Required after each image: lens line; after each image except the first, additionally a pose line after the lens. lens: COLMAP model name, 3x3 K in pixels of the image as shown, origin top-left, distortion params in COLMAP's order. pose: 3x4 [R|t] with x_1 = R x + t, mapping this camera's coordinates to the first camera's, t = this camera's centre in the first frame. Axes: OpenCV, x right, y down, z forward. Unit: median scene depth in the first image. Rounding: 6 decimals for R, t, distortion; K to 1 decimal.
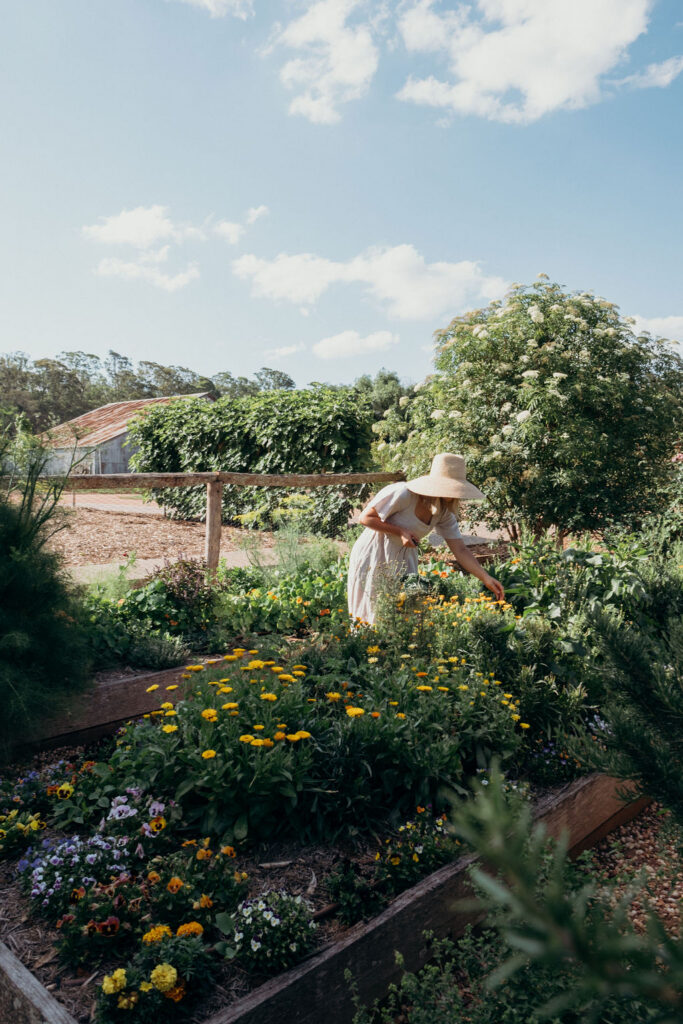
lens RADIAL K [[760.5, 0, 341.5], [0, 760.5, 512.0], [0, 0, 1]] dist [-0.004252, -0.002322]
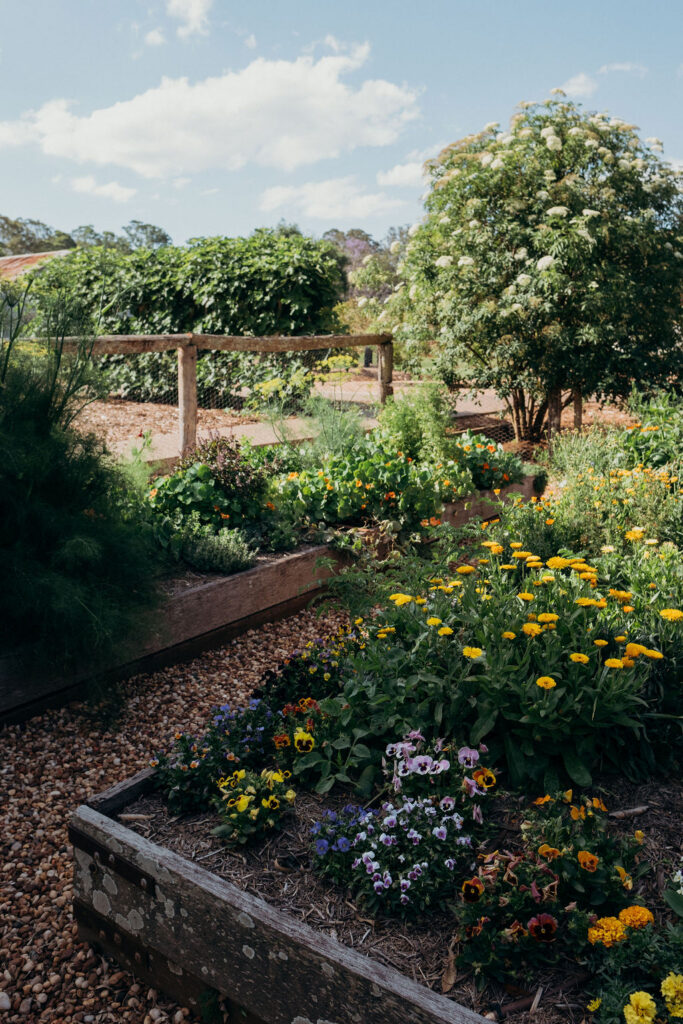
lens RADIAL K [[817.9, 0, 314.1], [0, 817.9, 513.7], [0, 0, 1]] dist [-0.054061, 0.155986]
pose [[0.988923, -0.046367, 0.141003, -0.126565], [0.024667, 0.988086, 0.151915, 0.006693], [-0.146367, -0.146755, 0.978284, 0.068213]]
